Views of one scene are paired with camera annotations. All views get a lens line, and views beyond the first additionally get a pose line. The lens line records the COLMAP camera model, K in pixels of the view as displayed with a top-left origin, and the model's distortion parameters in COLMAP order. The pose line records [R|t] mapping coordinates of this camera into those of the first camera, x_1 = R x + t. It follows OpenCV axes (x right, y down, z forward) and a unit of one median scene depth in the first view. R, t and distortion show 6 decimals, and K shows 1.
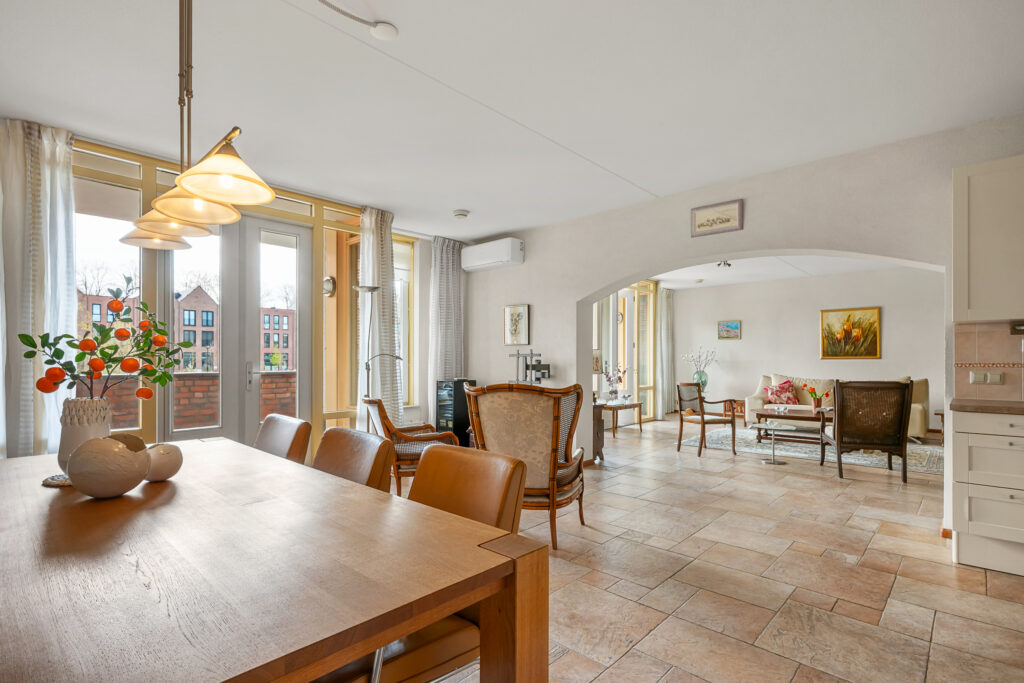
lens RADIAL K [[497.9, 0, 503.3], [0, 497.9, 358.5], [0, 0, 1]] dist [-0.002533, 0.003123]
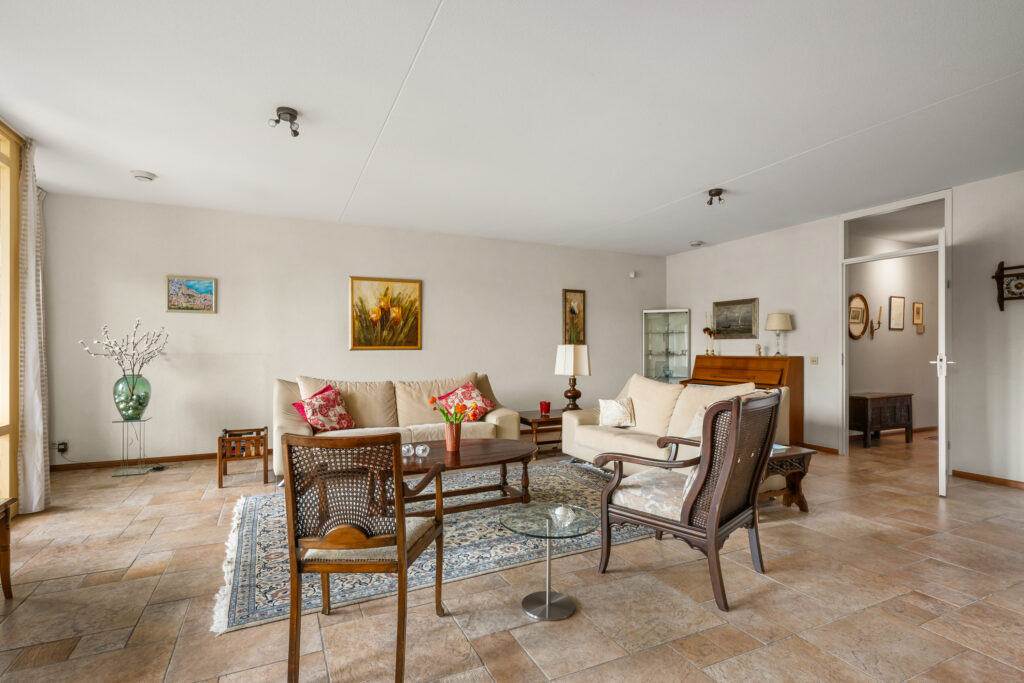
lens RADIAL K [[497.9, 0, 511.2], [0, 497.9, 351.3], [0, 0, 1]] dist [-0.002533, 0.003123]
pose [[0.359336, -0.004259, 0.933198, 0.103777], [-0.001477, 0.999986, 0.005132, -0.000845], [-0.933207, -0.003223, 0.359325, 0.600218]]
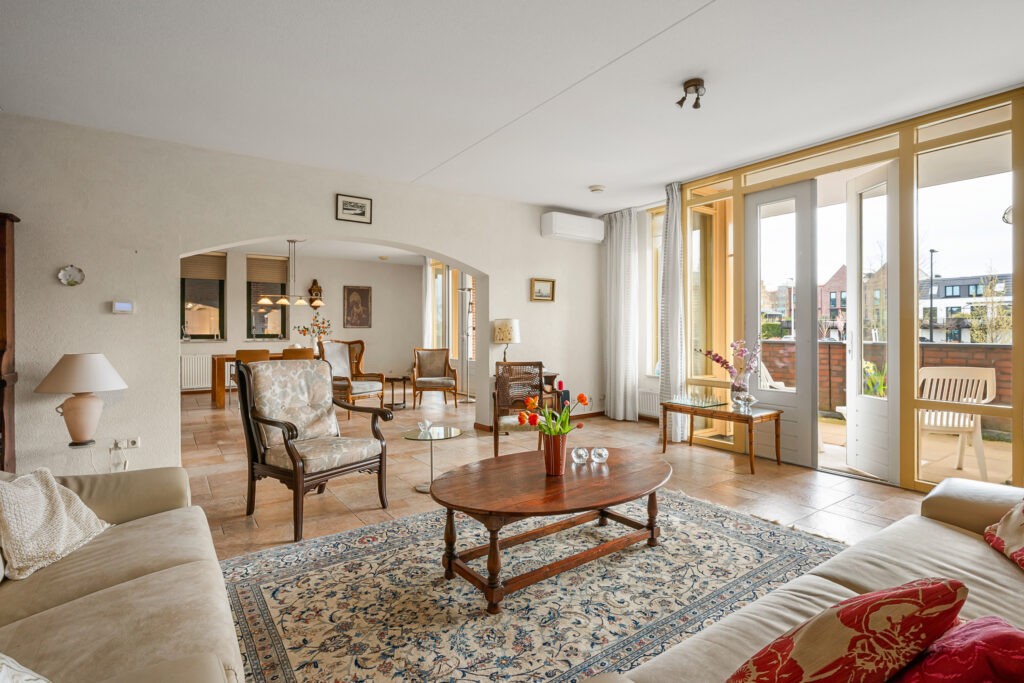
lens RADIAL K [[497.9, 0, 516.2], [0, 497.9, 329.0], [0, 0, 1]] dist [-0.002533, 0.003123]
pose [[-0.198134, -0.001497, -0.980174, 0.788803], [0.006257, 0.999977, -0.002792, 0.003518], [0.980155, -0.006686, -0.198120, 0.847260]]
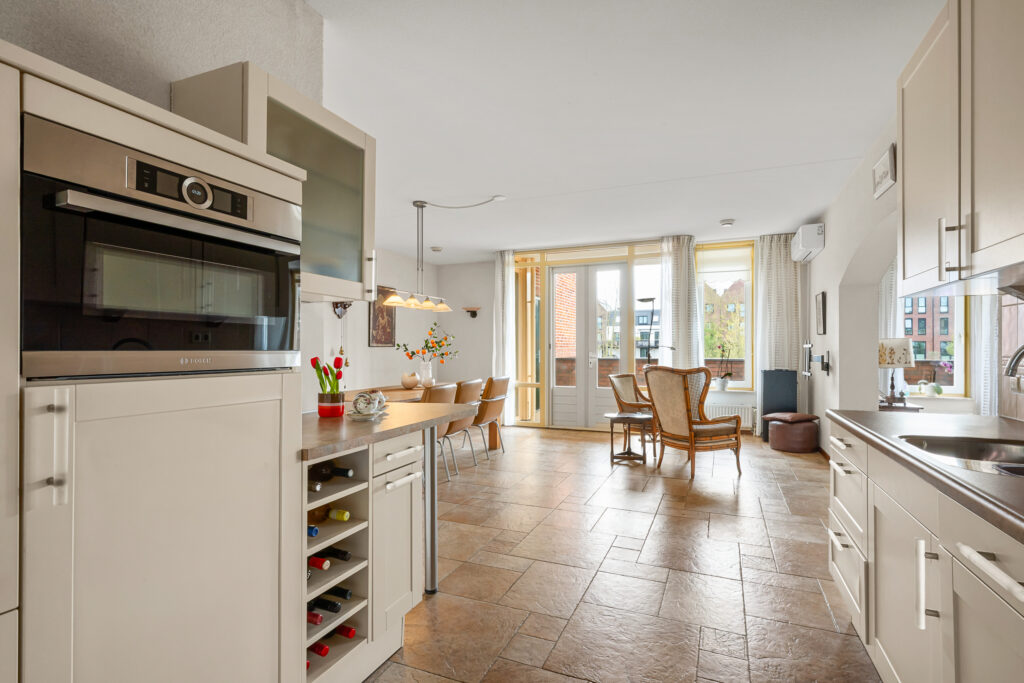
lens RADIAL K [[497.9, 0, 514.1], [0, 497.9, 346.9], [0, 0, 1]] dist [-0.002533, 0.003123]
pose [[0.352346, -0.004391, -0.935859, 0.507088], [0.004464, 0.999986, -0.003011, -0.001955], [0.935859, -0.003117, 0.352361, 0.081448]]
